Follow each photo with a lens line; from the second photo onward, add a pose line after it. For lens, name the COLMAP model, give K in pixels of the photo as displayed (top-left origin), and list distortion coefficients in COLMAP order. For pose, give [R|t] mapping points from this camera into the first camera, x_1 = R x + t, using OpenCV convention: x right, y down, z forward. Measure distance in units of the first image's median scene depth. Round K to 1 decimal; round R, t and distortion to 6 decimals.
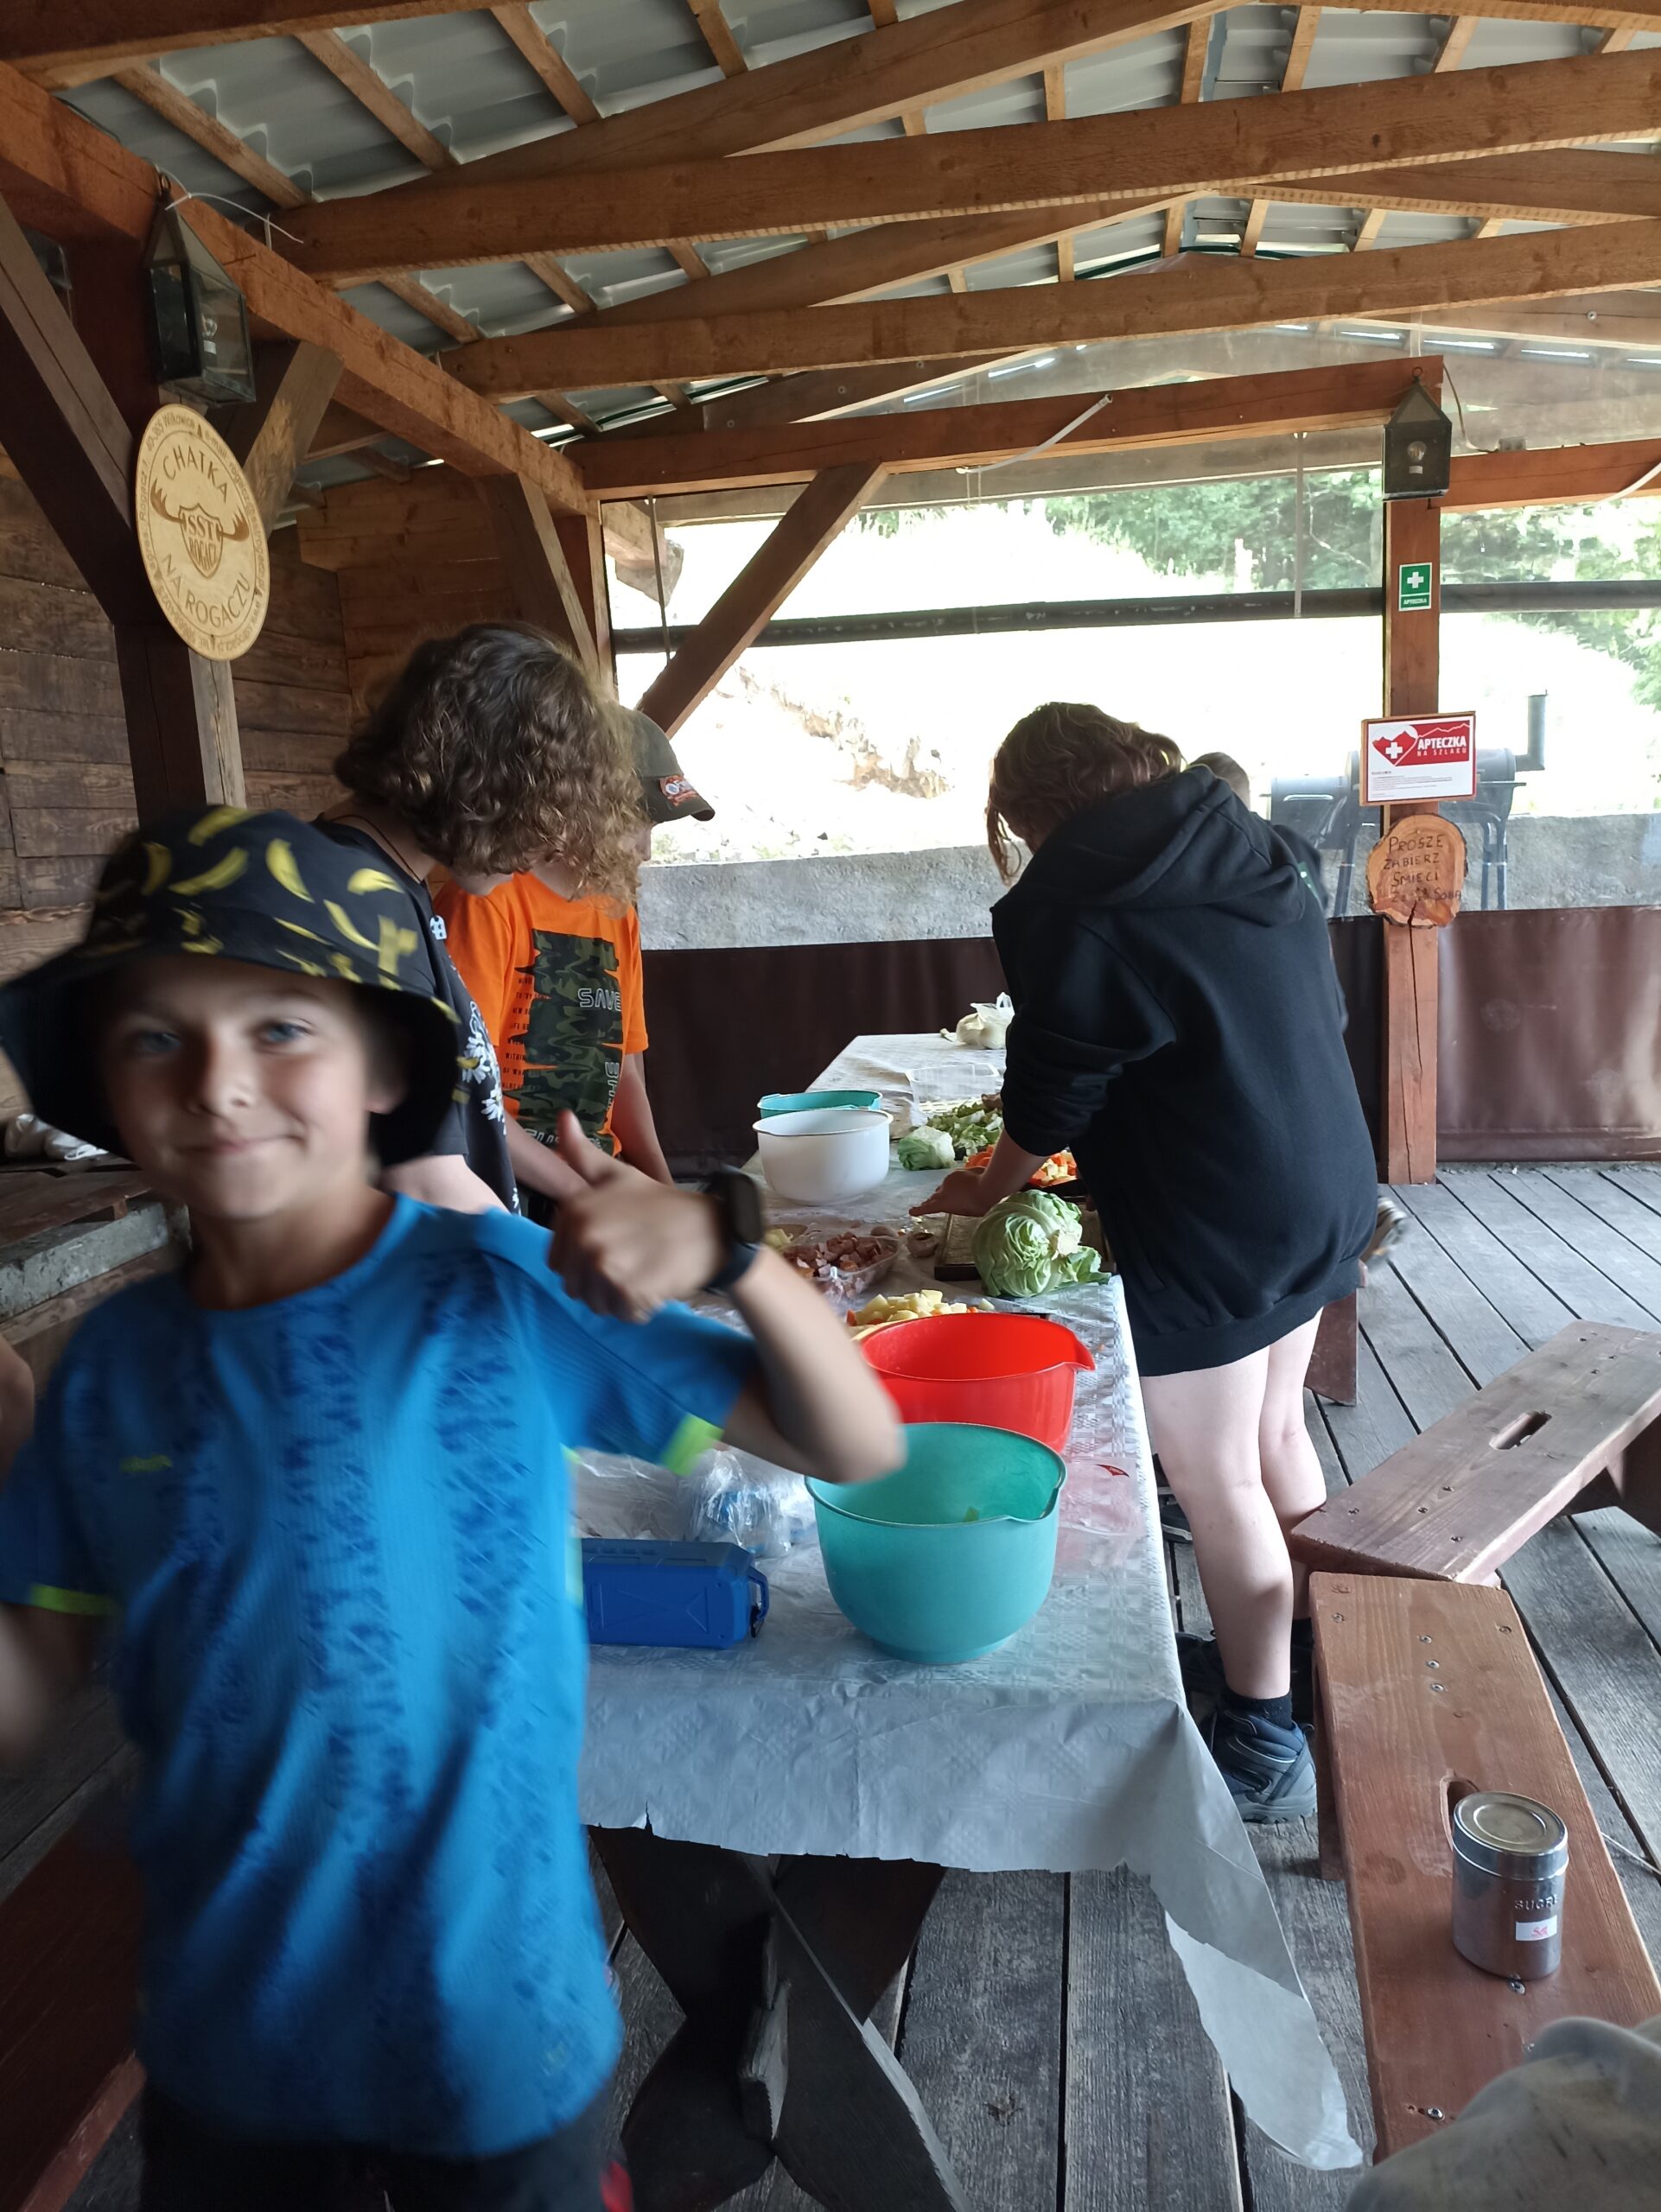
lens RADIAL K [[1580.2, 0, 828.1], [0, 1580.2, 1111.6], [0, 0, 1]] dist [0.012149, -0.028121]
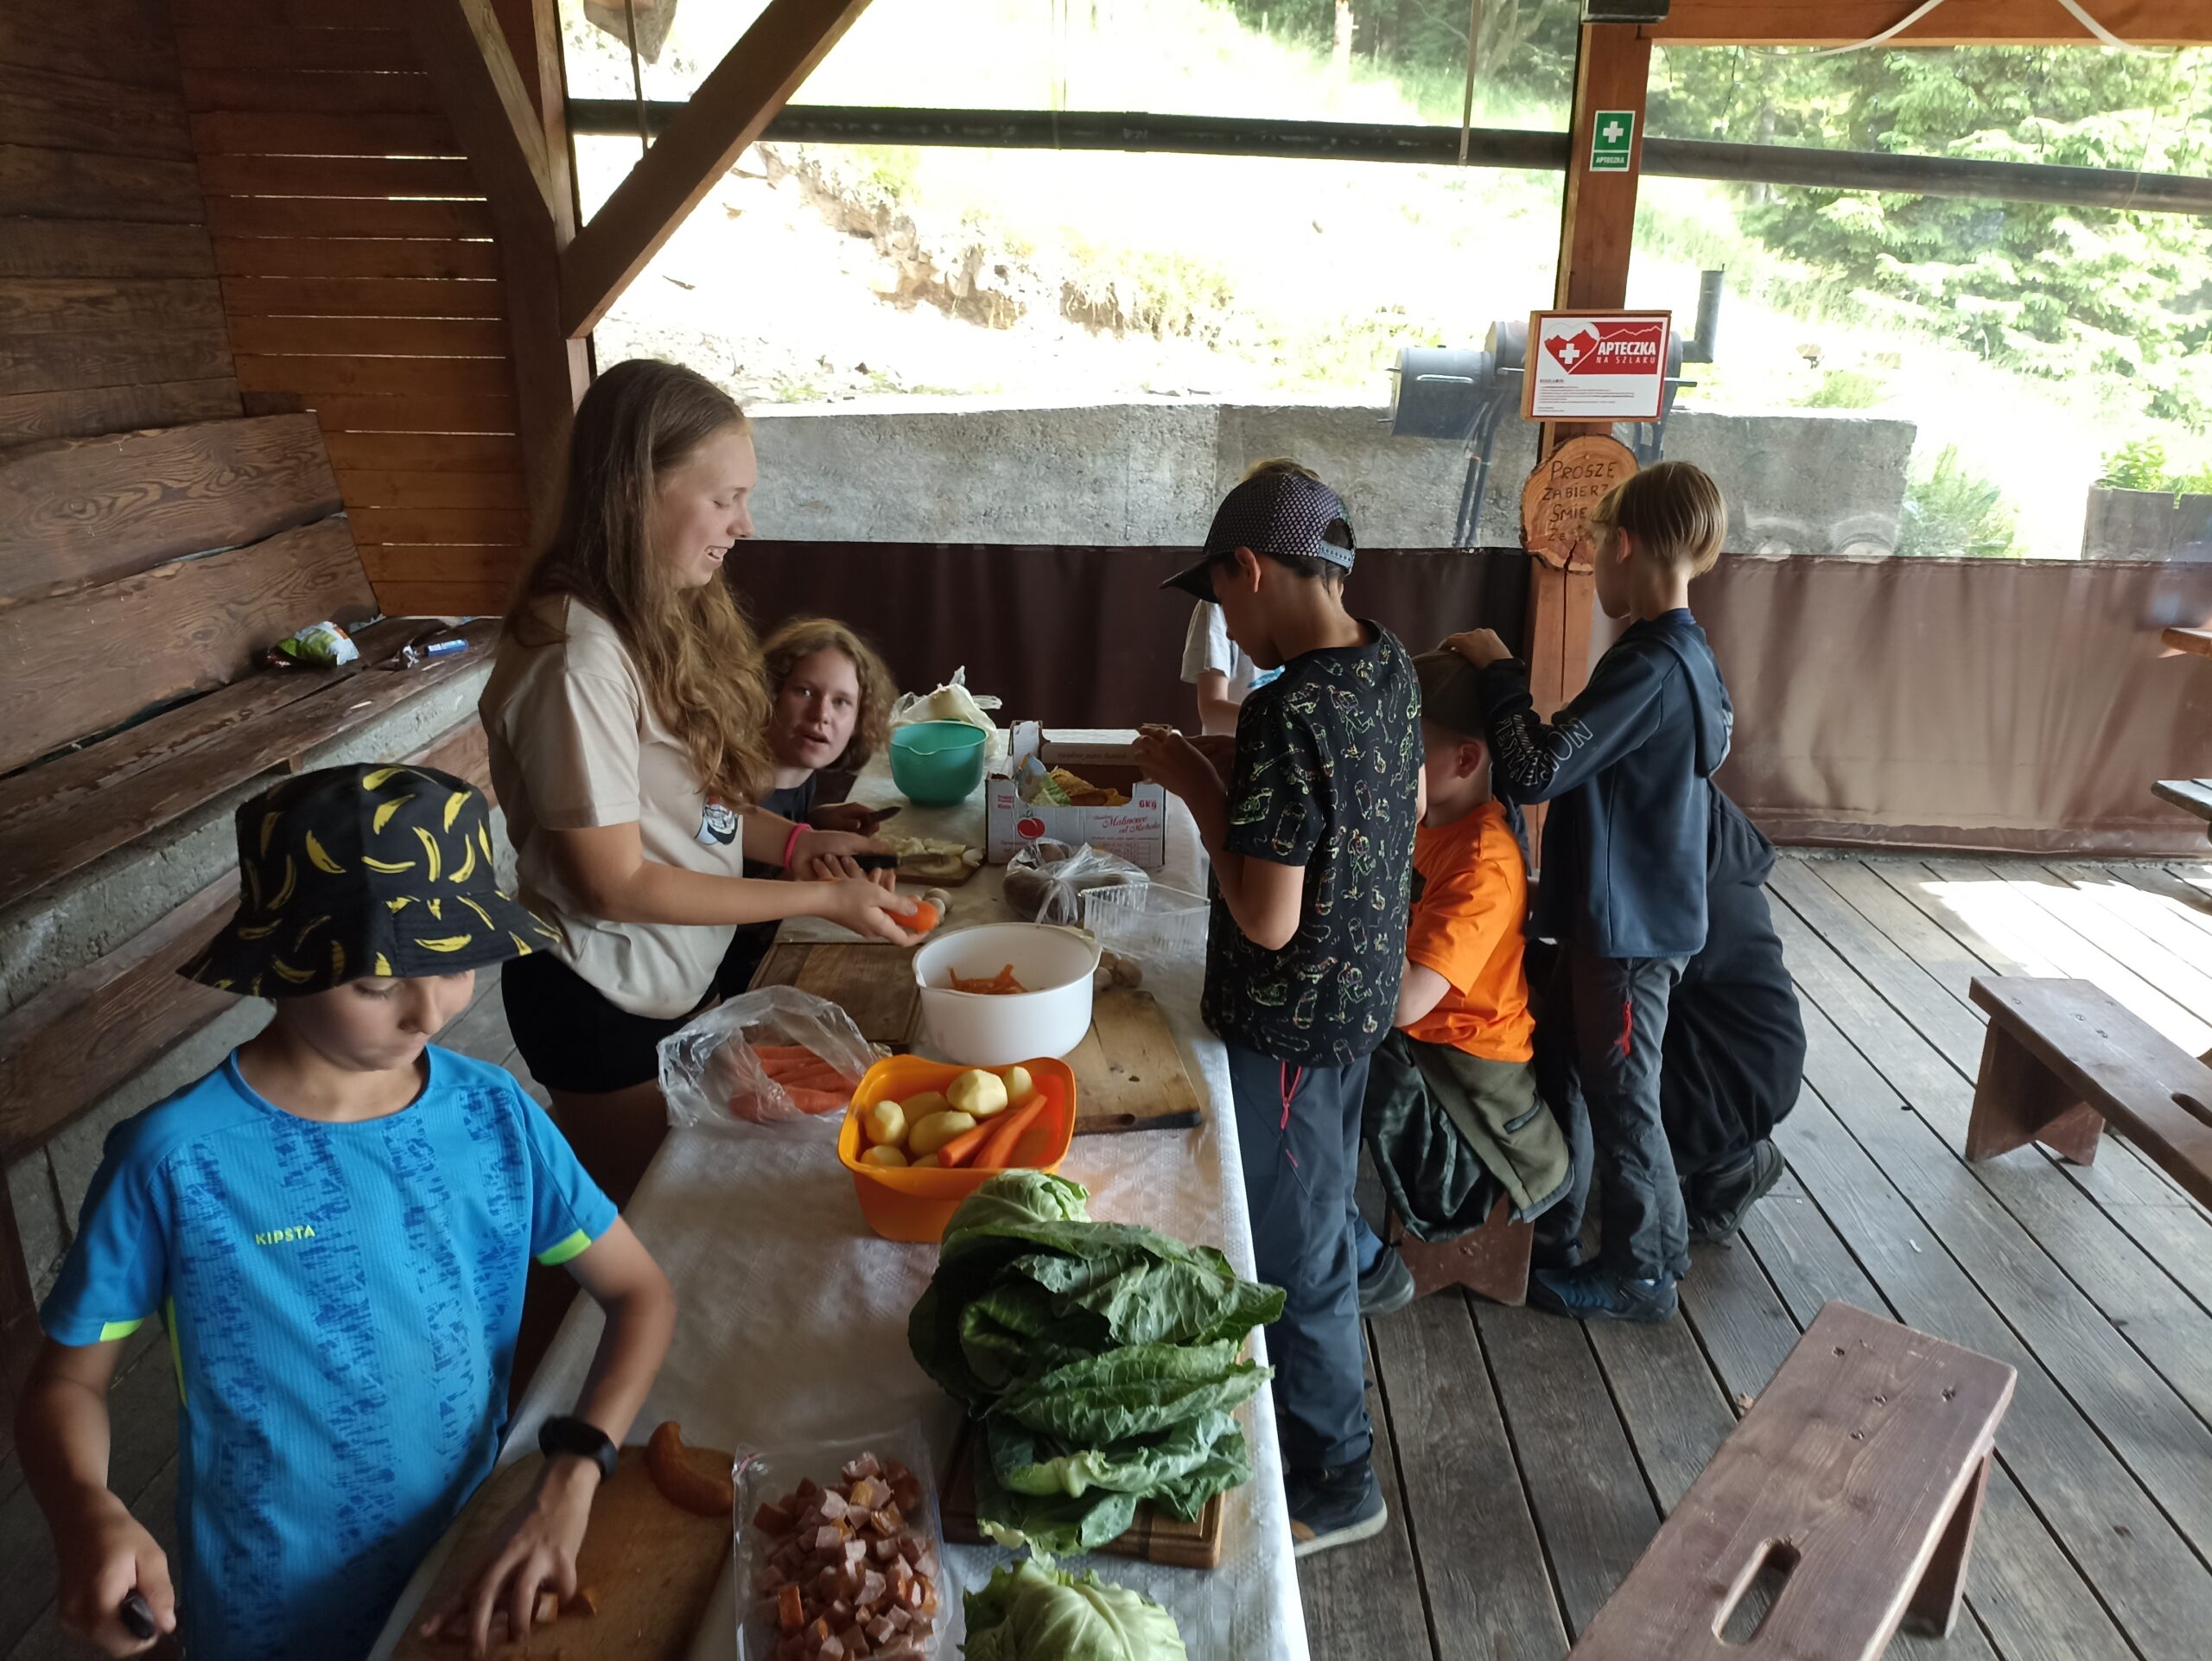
lens RADIAL K [[1580.2, 0, 1115.9], [0, 1580.2, 831.8], [0, 0, 1]] dist [0.012149, -0.028121]
pose [[0.988584, 0.018019, 0.149587, 0.012956], [-0.041641, 0.986827, 0.156327, -0.098253], [-0.144800, -0.160771, 0.976312, 0.196453]]
